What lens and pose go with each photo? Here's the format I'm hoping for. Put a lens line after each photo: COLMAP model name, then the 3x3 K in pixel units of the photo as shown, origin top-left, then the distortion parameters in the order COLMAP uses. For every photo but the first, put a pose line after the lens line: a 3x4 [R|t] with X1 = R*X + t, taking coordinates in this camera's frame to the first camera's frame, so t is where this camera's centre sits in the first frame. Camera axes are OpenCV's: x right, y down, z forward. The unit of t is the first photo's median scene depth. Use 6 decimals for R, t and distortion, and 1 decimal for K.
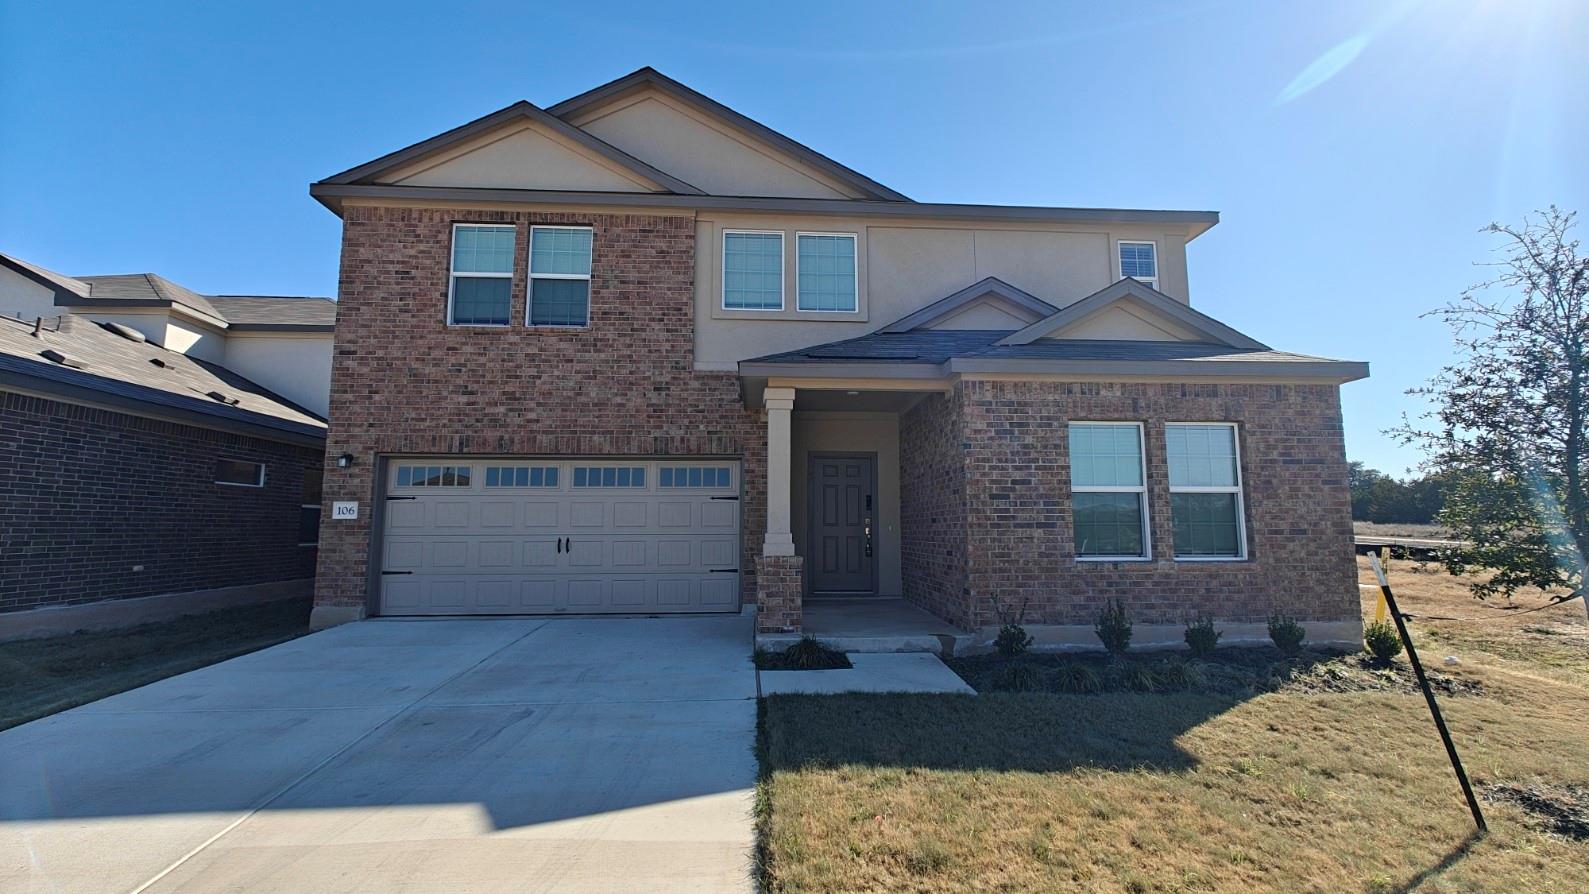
lens RADIAL K [[632.5, 0, 794.5], [0, 632.5, 447.0], [0, 0, 1]] dist [-0.001145, 0.000049]
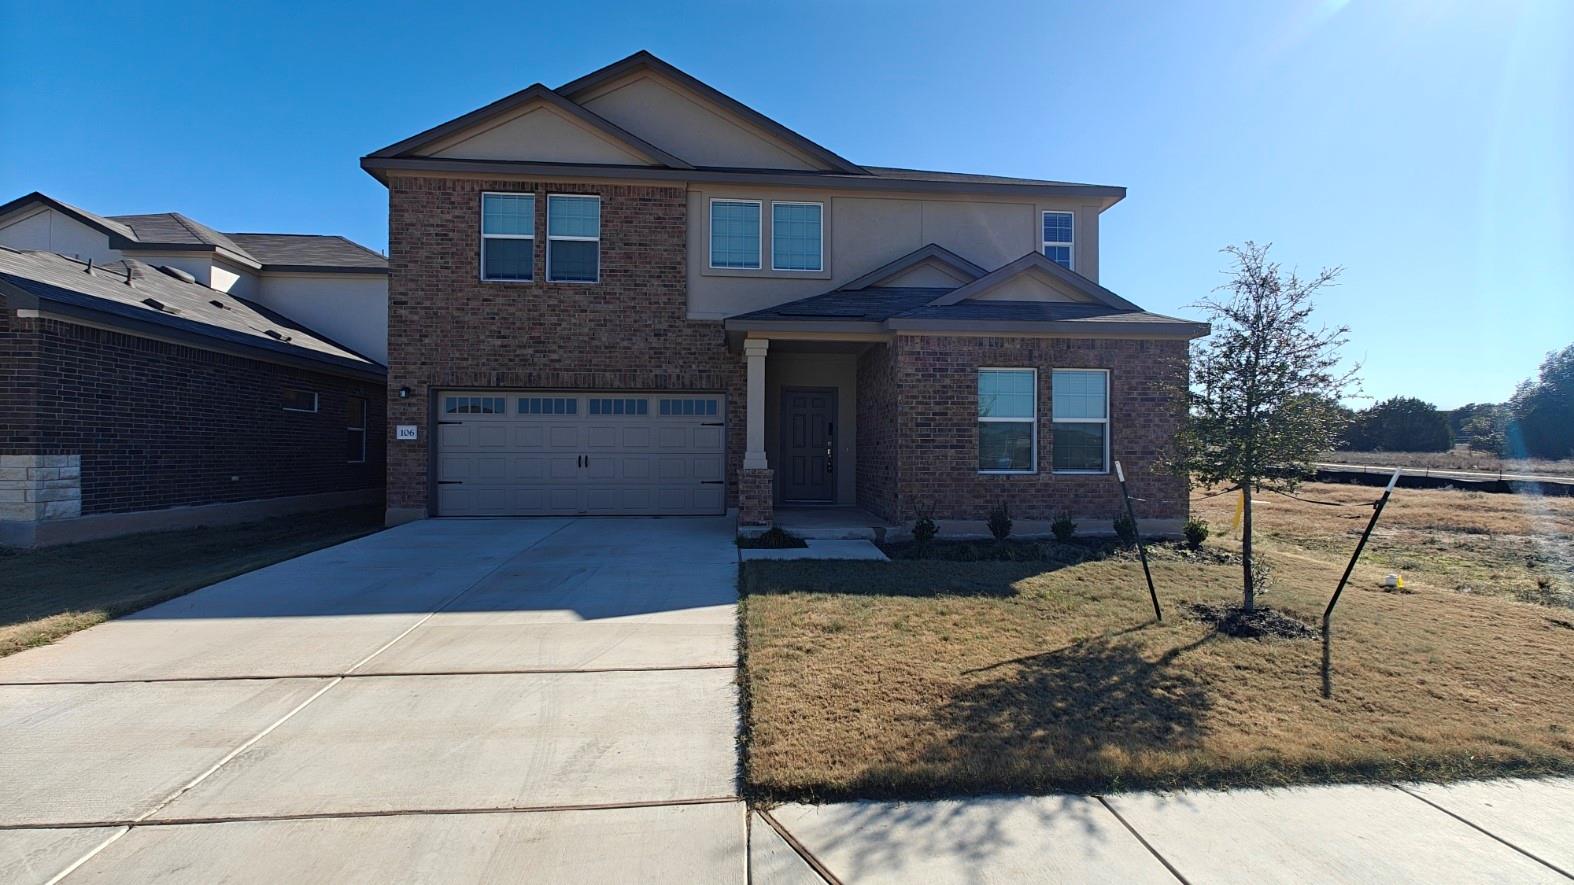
lens RADIAL K [[623.5, 0, 787.0], [0, 623.5, 442.5], [0, 0, 1]] dist [0.000777, 0.000038]
pose [[0.999829, 0.005575, 0.017649, 0.014305], [-0.007486, 0.993887, 0.110153, -0.020474], [-0.016928, -0.110266, 0.993758, -0.228357]]
